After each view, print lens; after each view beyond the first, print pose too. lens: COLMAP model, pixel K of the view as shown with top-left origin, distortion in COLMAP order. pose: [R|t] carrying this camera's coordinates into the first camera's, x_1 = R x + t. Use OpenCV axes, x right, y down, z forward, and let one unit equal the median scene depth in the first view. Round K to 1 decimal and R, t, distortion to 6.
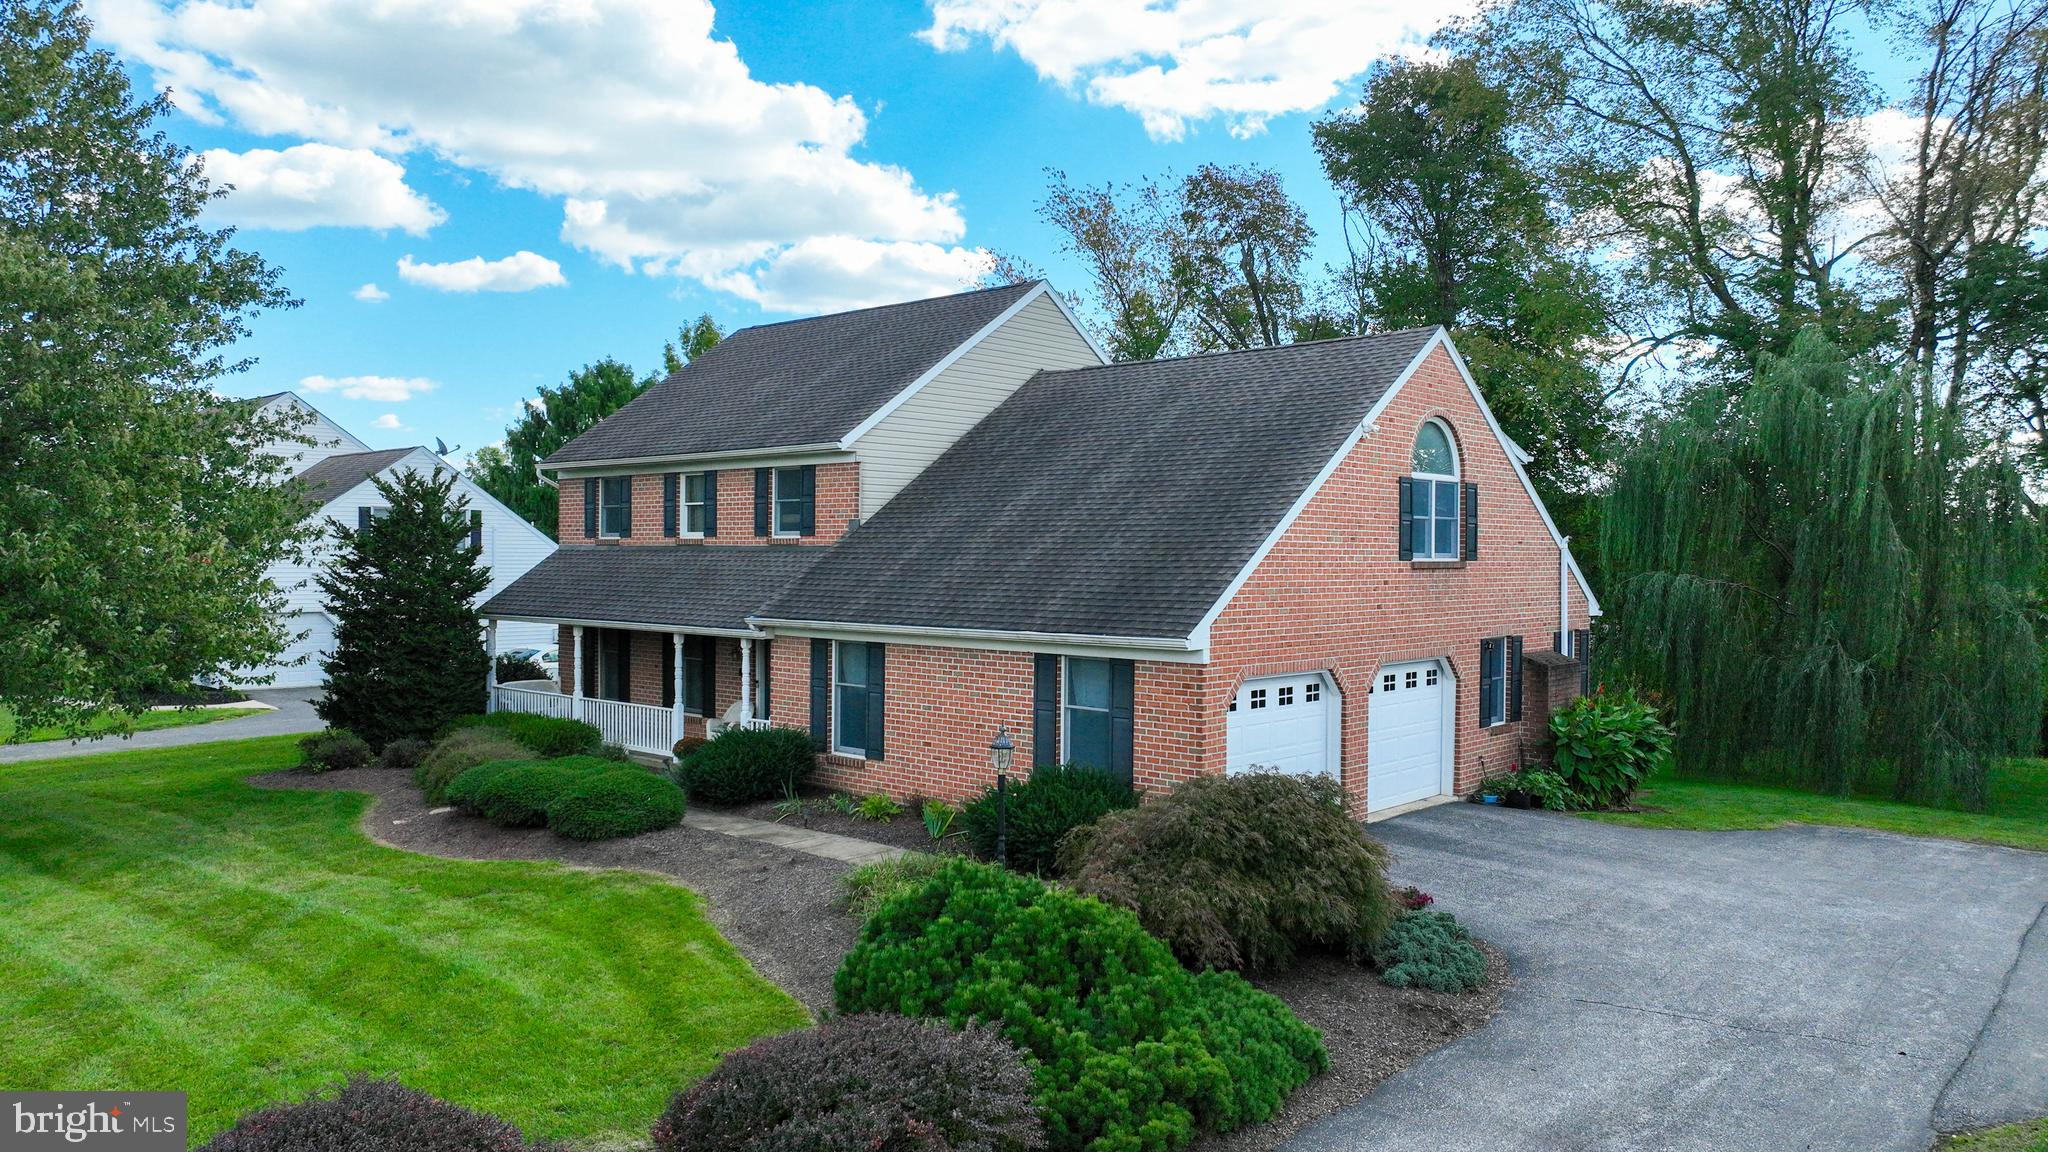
lens RADIAL K [[1439.2, 0, 1024.0], [0, 1439.2, 576.0], [0, 0, 1]] dist [0.002051, 0.012751]
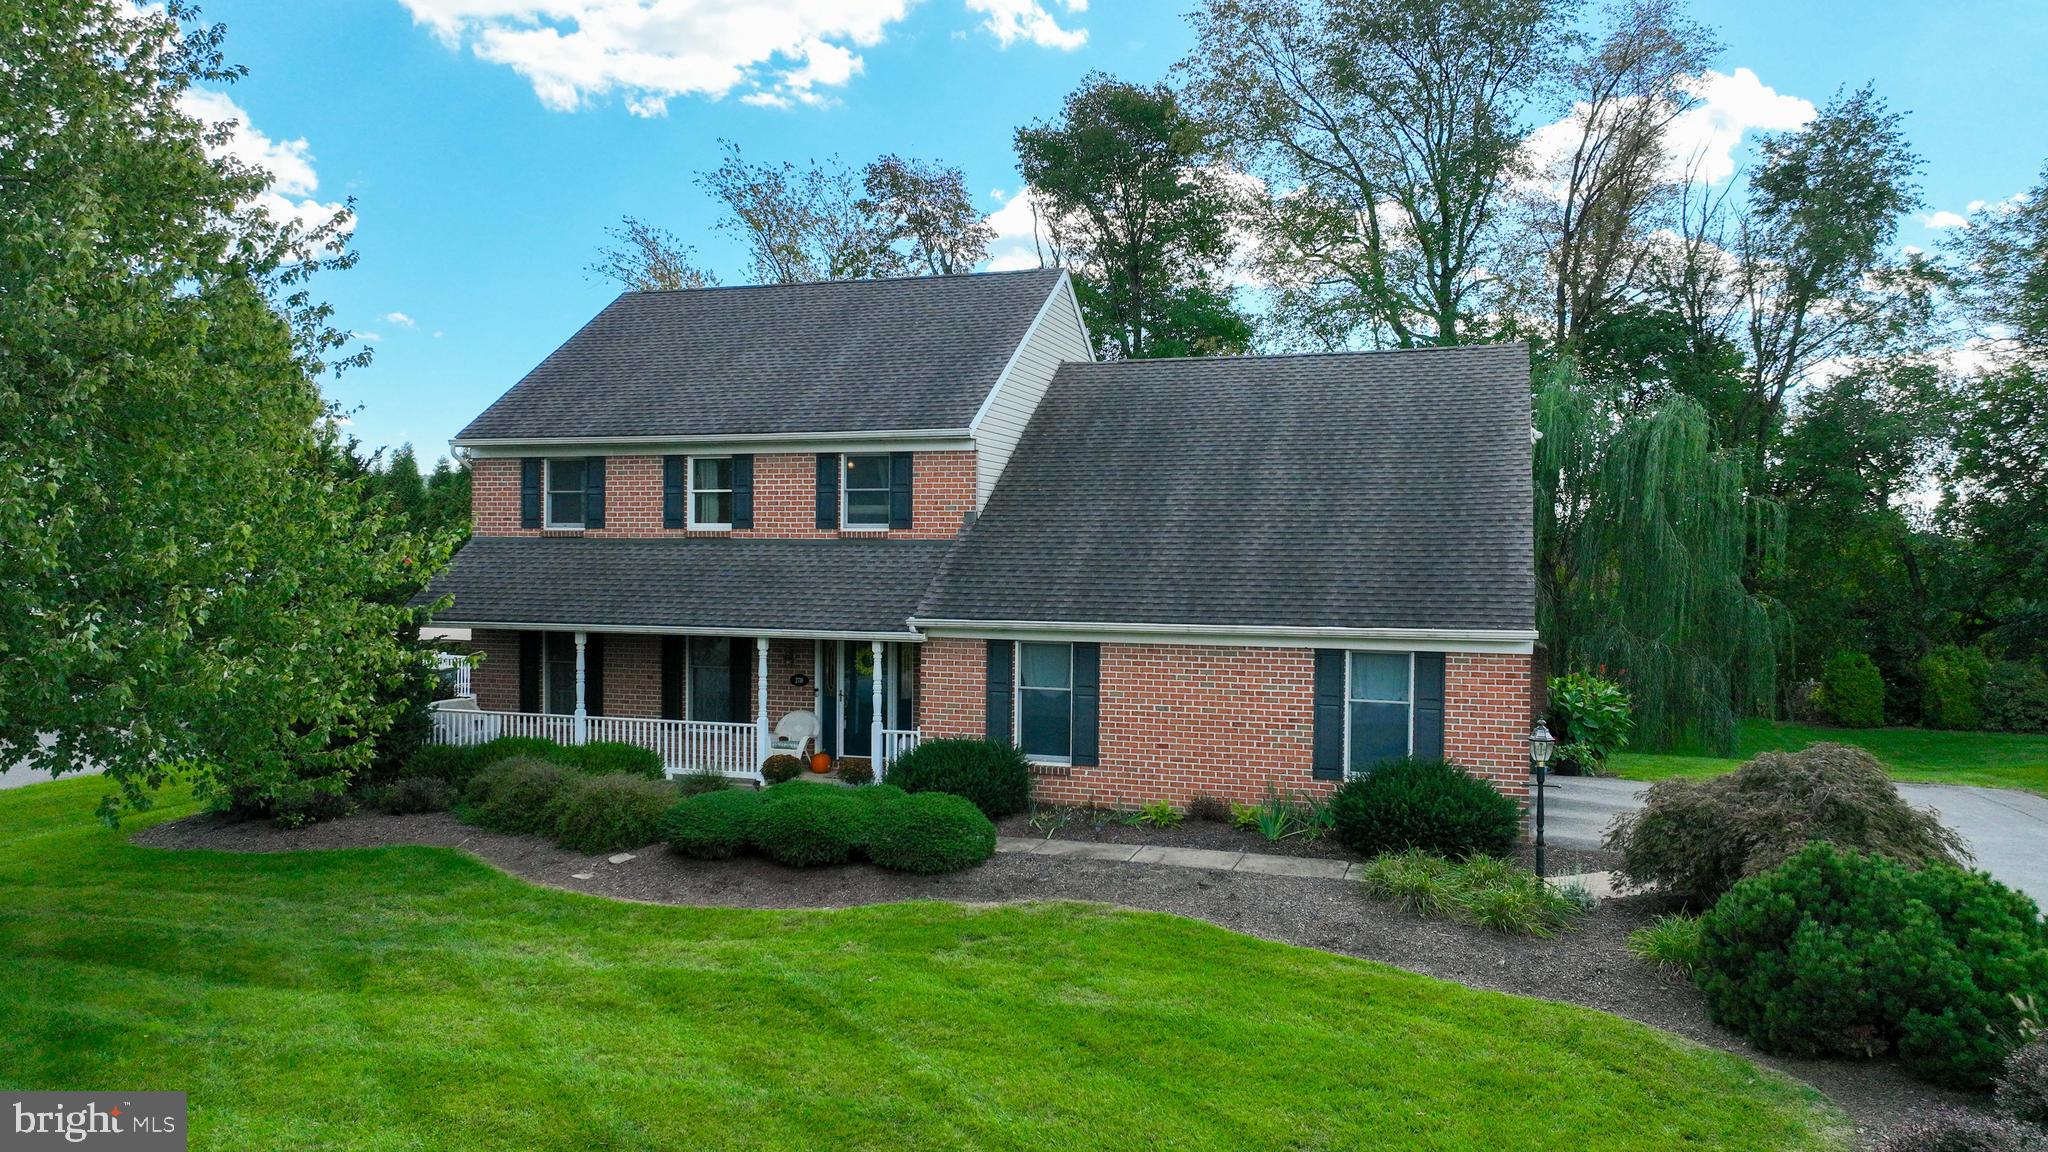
lens RADIAL K [[1446.5, 0, 1028.8], [0, 1446.5, 572.6], [0, 0, 1]] dist [0.002068, 0.006152]
pose [[0.913988, -0.004595, 0.405714, -0.470011], [0.003827, 0.999989, 0.002704, -0.002255], [-0.405722, -0.000919, 0.913996, 0.130580]]
